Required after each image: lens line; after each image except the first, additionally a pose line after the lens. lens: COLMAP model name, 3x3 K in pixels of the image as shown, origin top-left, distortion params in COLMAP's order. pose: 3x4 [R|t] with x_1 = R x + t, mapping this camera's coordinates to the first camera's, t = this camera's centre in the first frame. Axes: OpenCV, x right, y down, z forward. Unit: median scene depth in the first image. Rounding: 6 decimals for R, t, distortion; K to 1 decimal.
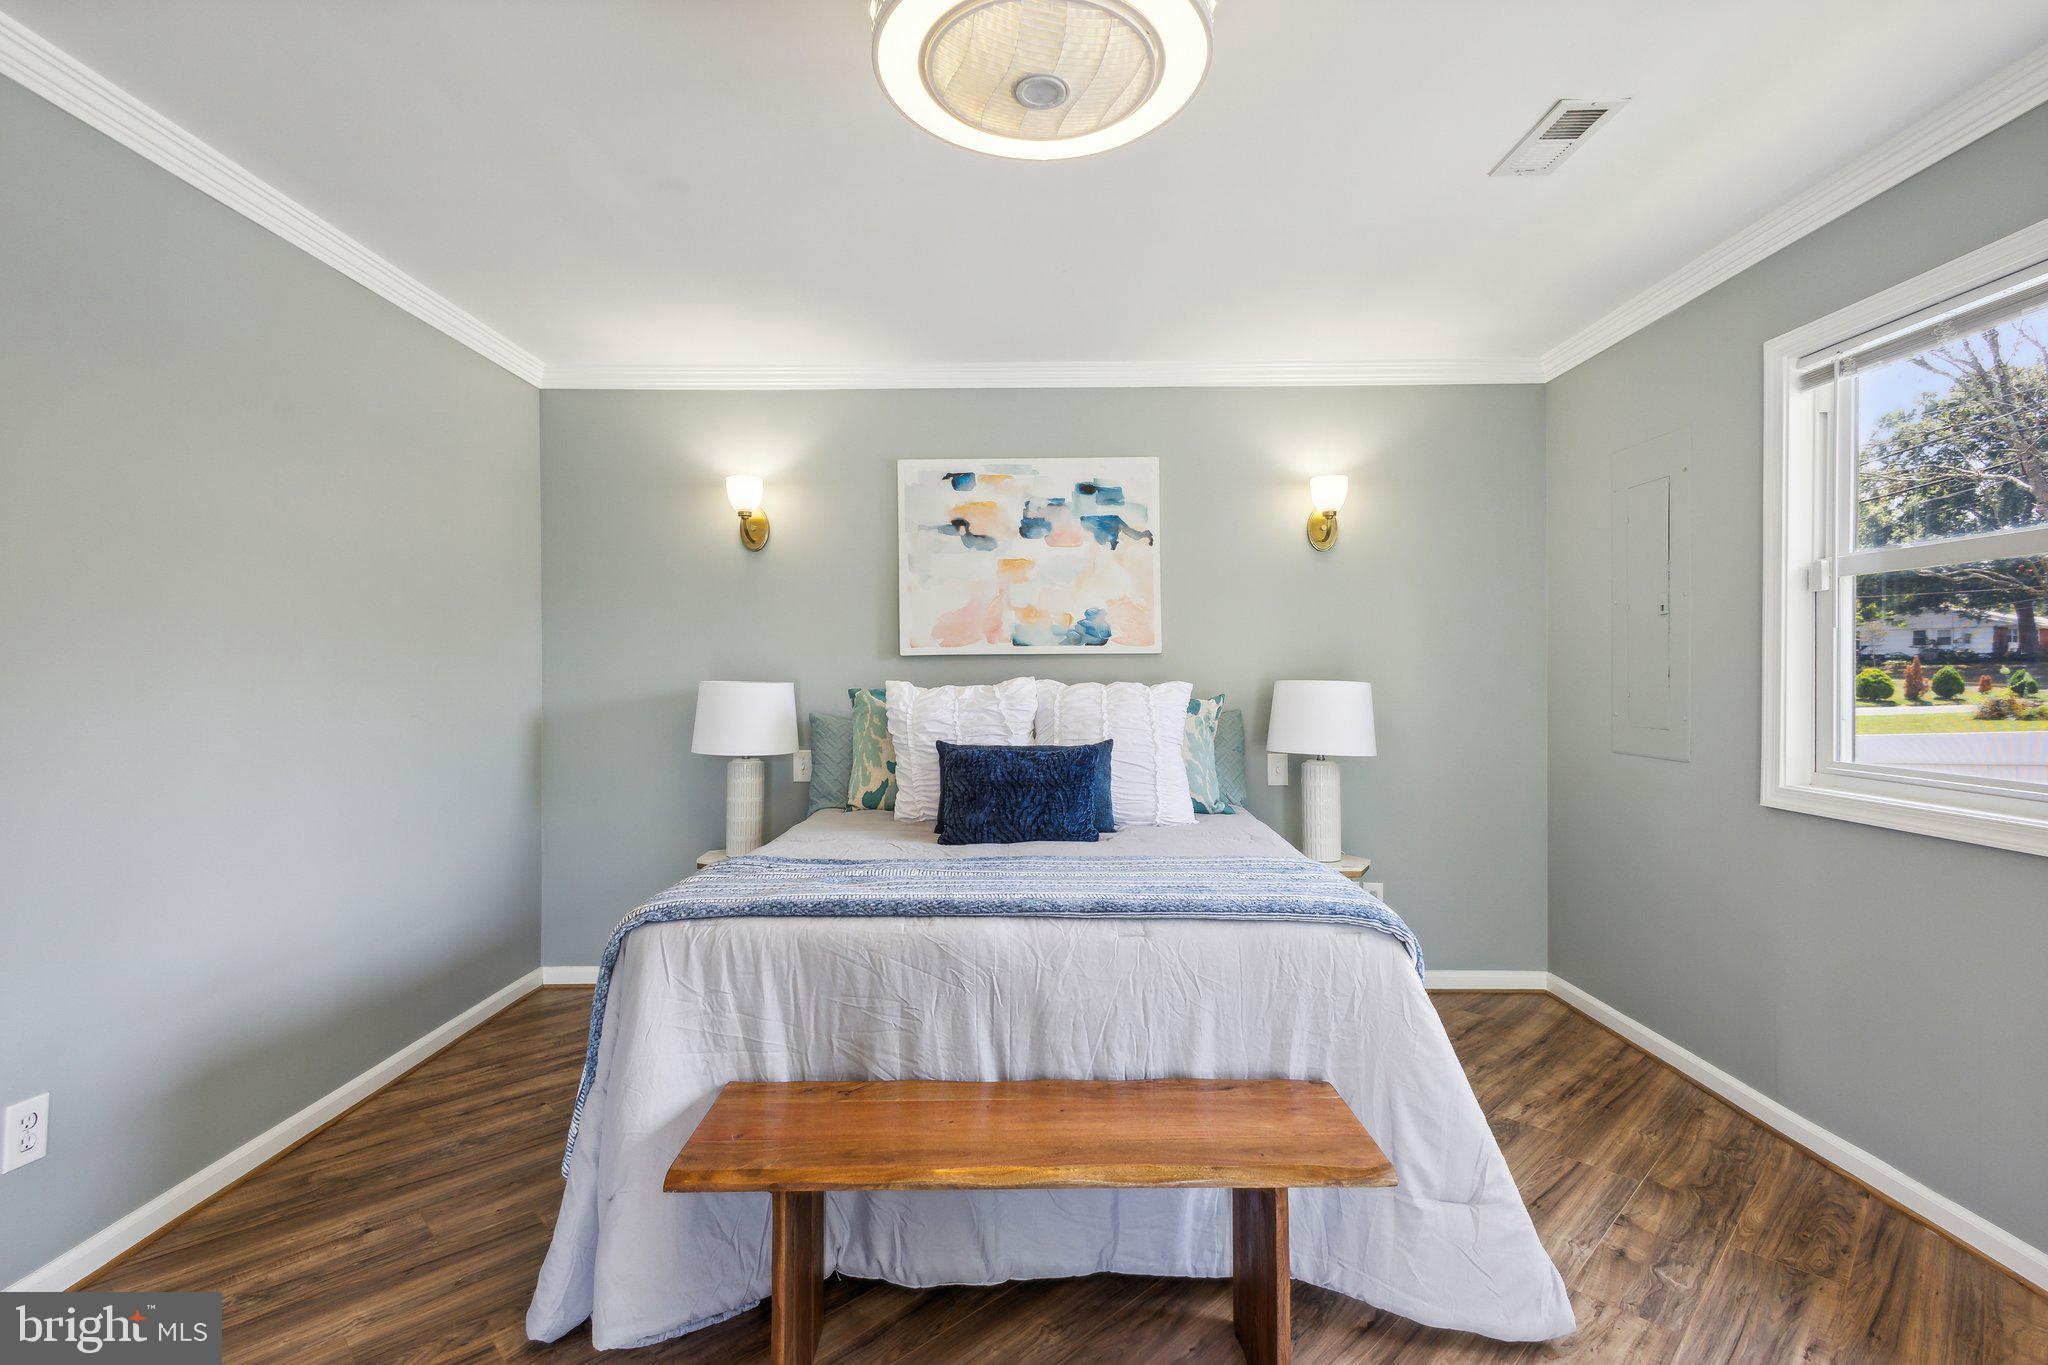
lens RADIAL K [[946.6, 0, 1024.0], [0, 946.6, 682.5], [0, 0, 1]] dist [0.001649, 0.000350]
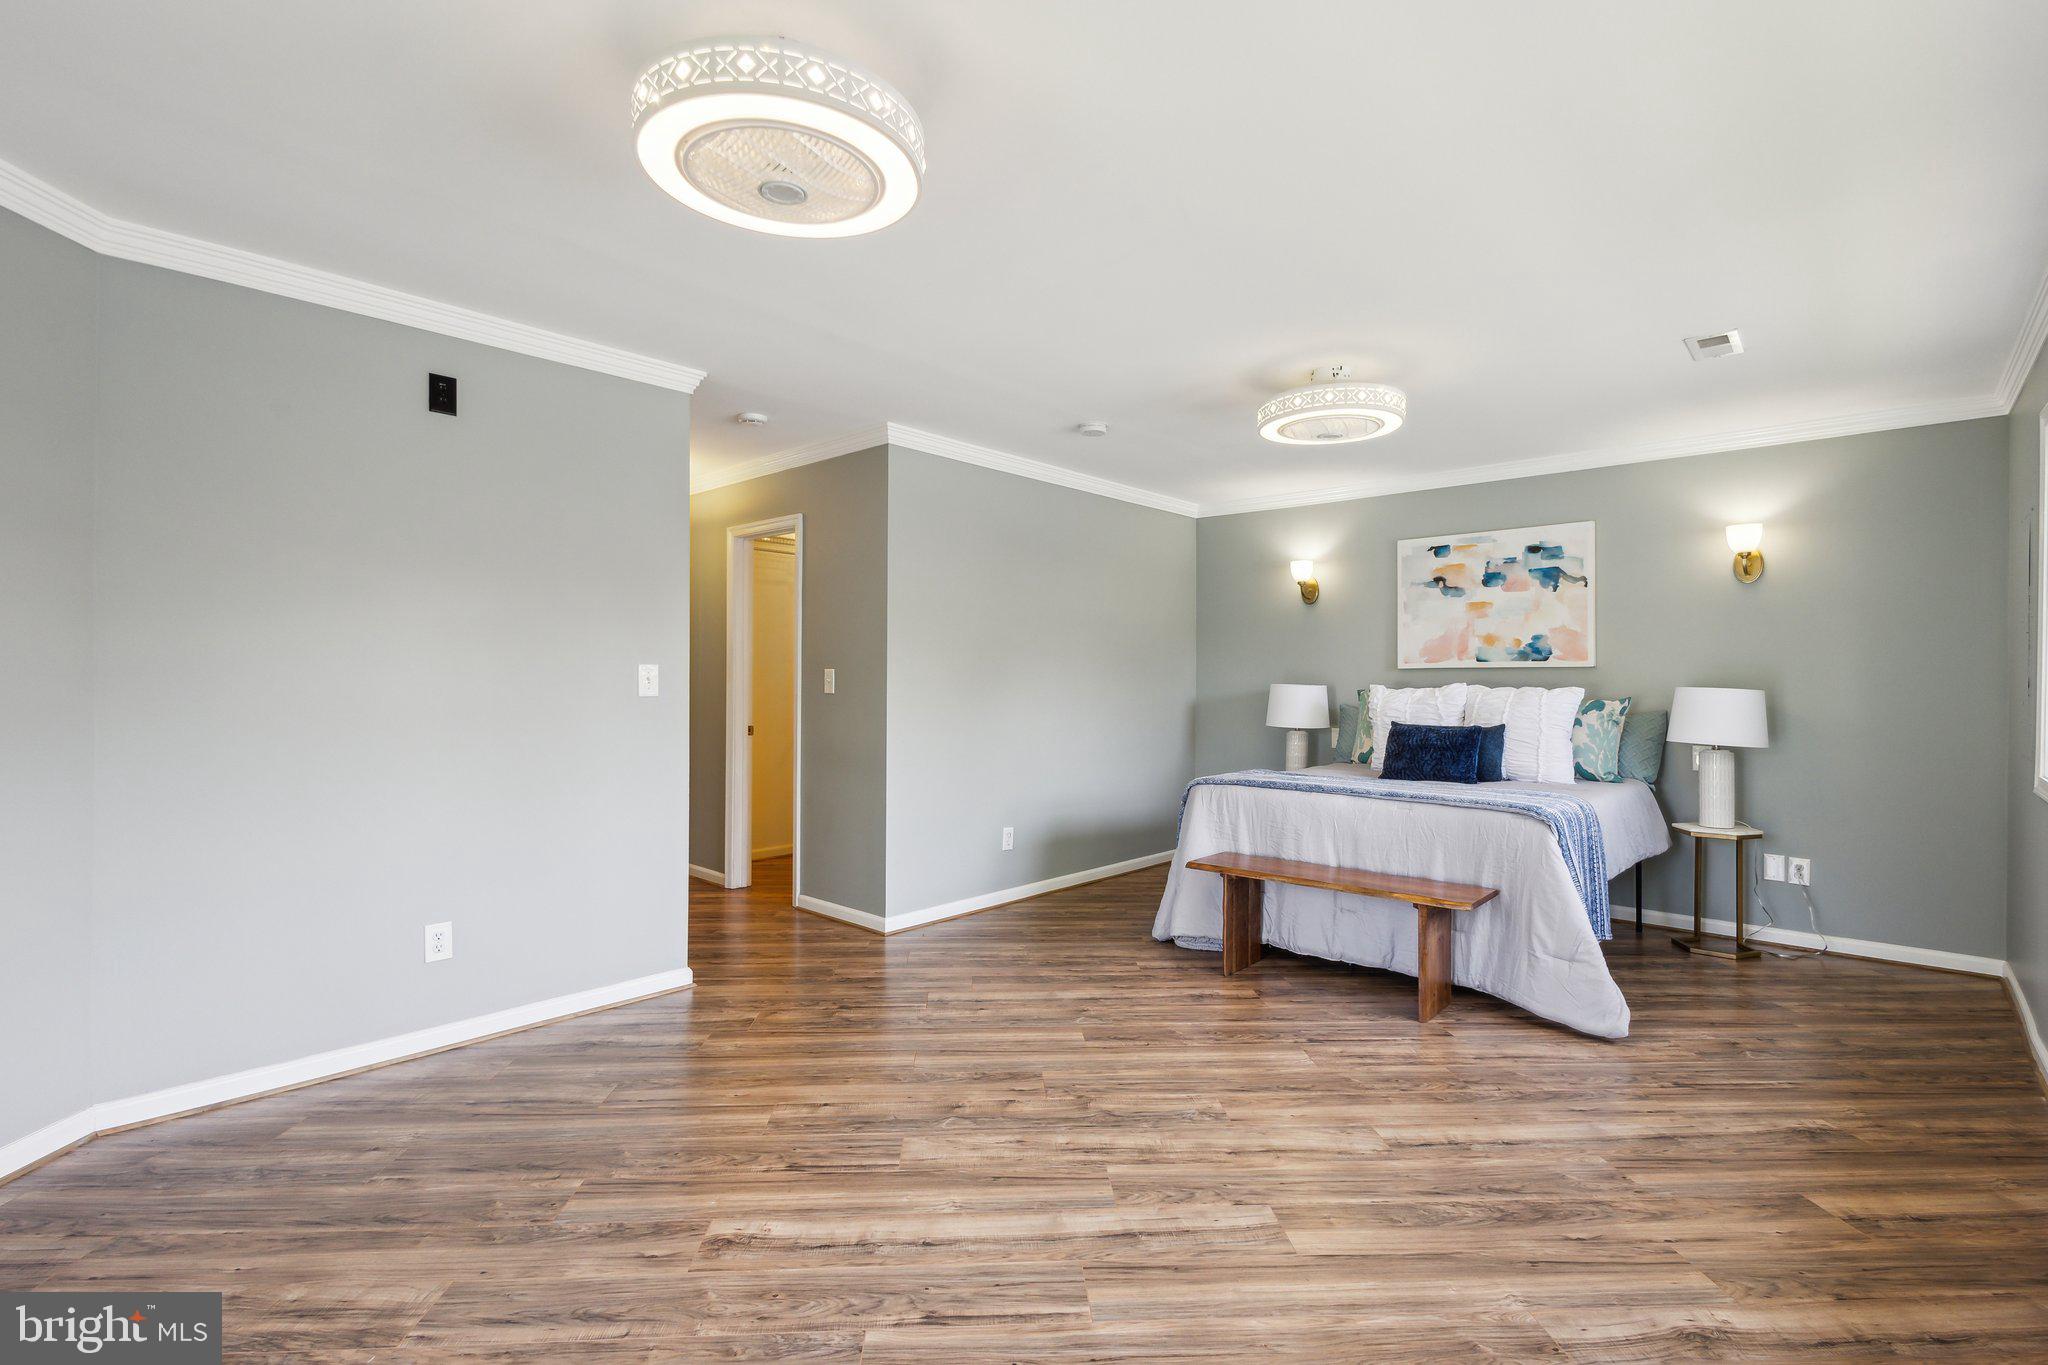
lens RADIAL K [[962.4, 0, 1004.3], [0, 962.4, 682.6], [0, 0, 1]] dist [0.004958, 0.000467]
pose [[0.738480, 0.007078, -0.674238, 0.463976], [-0.009589, 0.999954, -0.000005, 0.000377], [0.674207, 0.006469, 0.738514, -0.597743]]
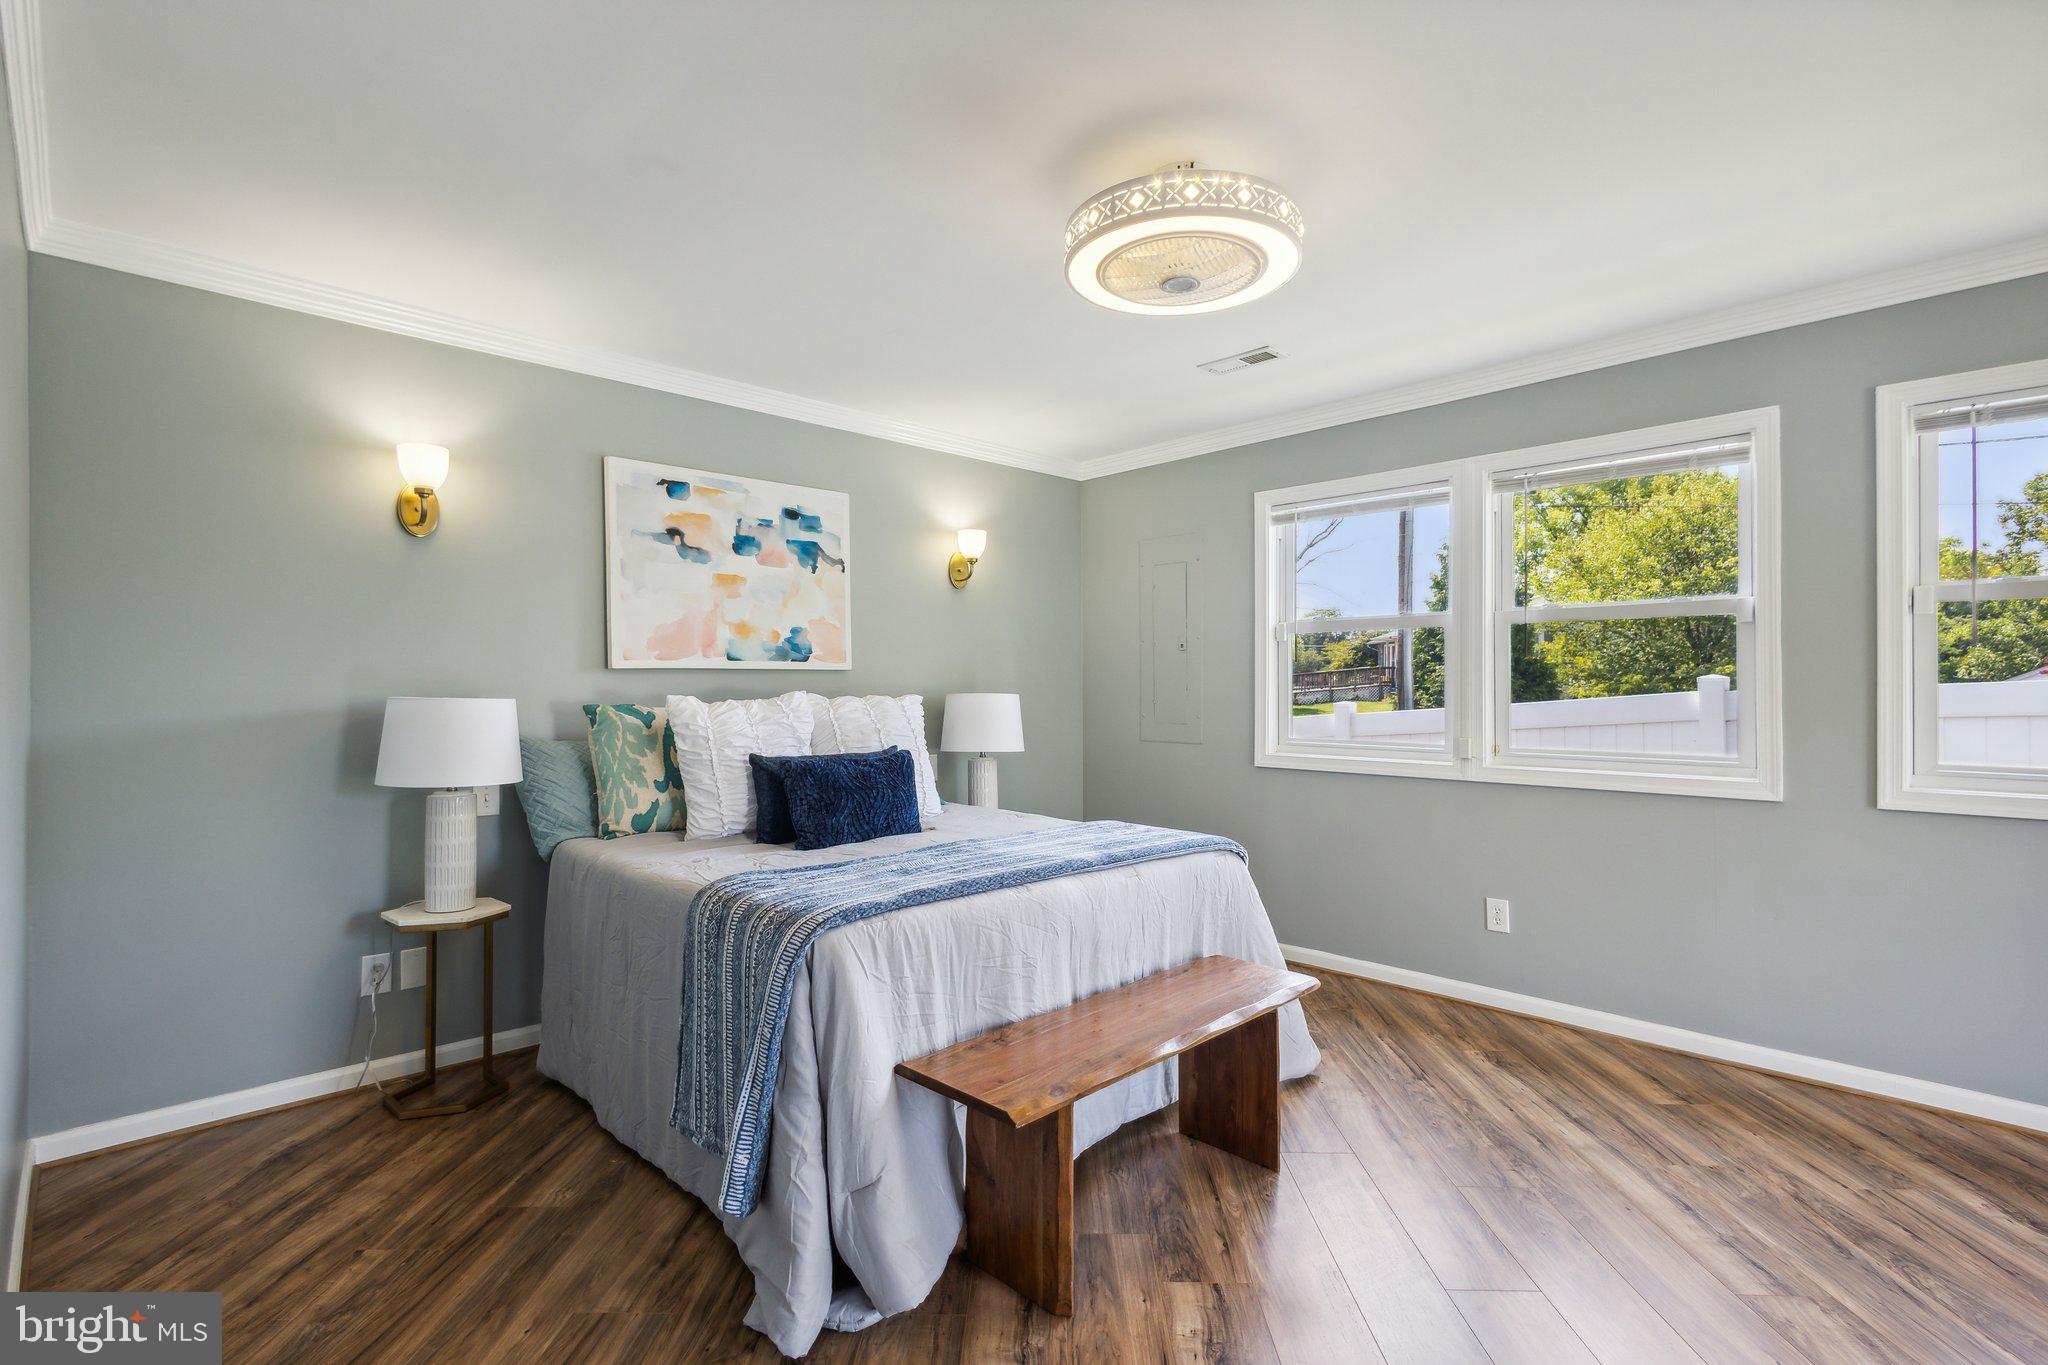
lens RADIAL K [[958.7, 0, 1024.0], [0, 958.7, 682.5], [0, 0, 1]] dist [0.003018, 0.000615]
pose [[0.712065, 0.003961, 0.702103, -0.517938], [0.006147, 0.999911, -0.011876, -0.001104], [-0.702087, 0.012772, 0.711977, 0.053926]]
